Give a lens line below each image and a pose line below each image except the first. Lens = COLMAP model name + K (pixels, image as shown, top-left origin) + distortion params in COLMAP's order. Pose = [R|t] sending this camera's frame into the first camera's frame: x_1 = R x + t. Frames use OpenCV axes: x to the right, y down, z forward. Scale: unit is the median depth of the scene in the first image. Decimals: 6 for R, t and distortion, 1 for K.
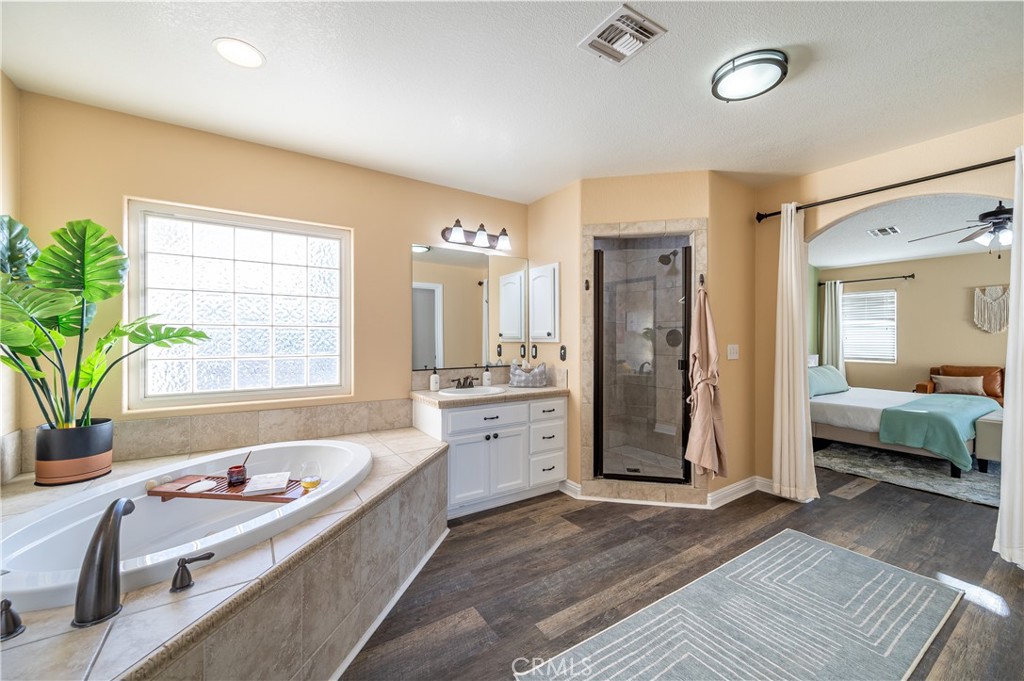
lens RADIAL K [[406.3, 0, 511.7], [0, 406.3, 337.8], [0, 0, 1]] dist [-0.000004, -0.000578]
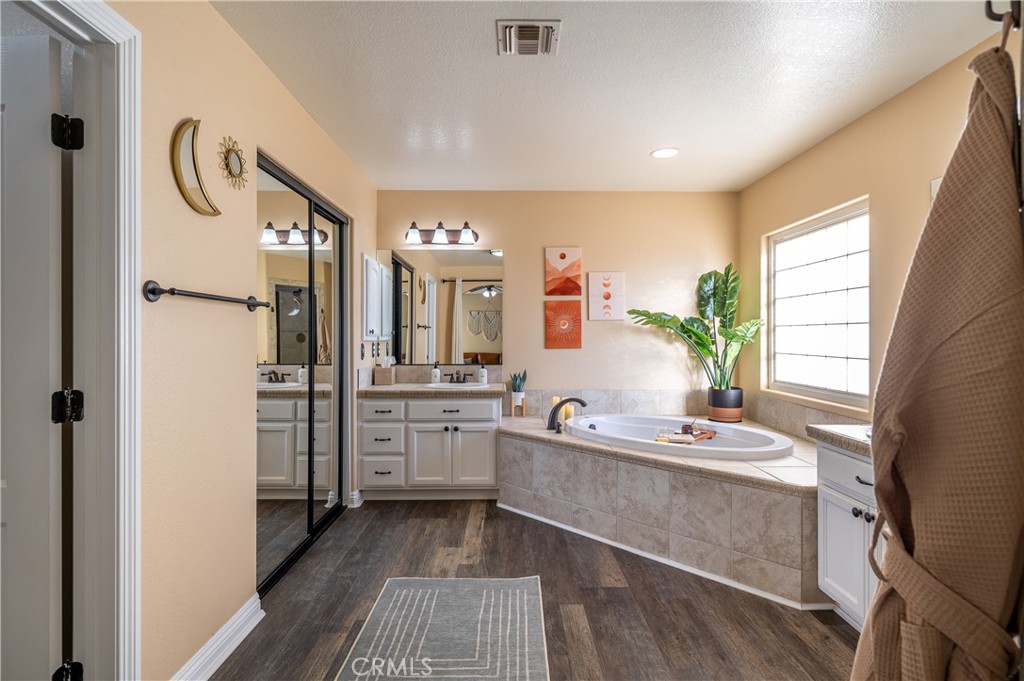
lens RADIAL K [[508.8, 0, 513.3], [0, 508.8, 337.7], [0, 0, 1]] dist [0.002409, 0.000660]
pose [[-0.543102, 0.001806, -0.839665, 0.771631], [-0.004300, 0.999979, 0.004932, -0.000406], [0.839656, 0.006289, -0.543083, 0.947473]]
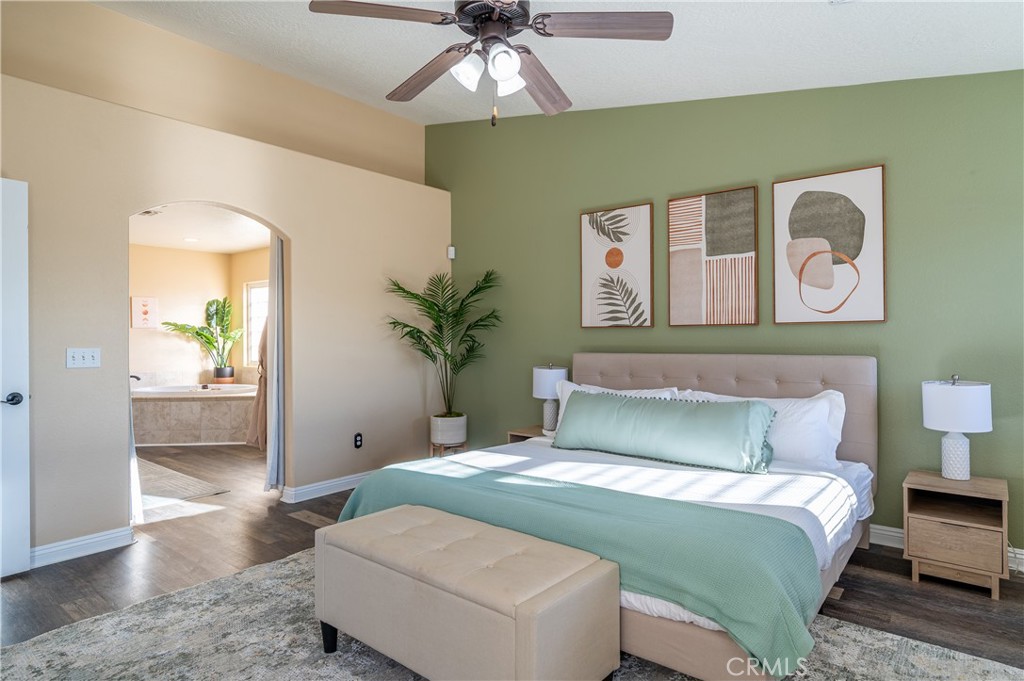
lens RADIAL K [[563.0, 0, 508.2], [0, 563.0, 336.5], [0, 0, 1]] dist [-0.006587, 0.001986]
pose [[0.307001, -0.003419, -0.951703, 2.312290], [0.004625, 0.999987, -0.002101, 0.006322], [0.951698, -0.003756, 0.307013, 1.155226]]
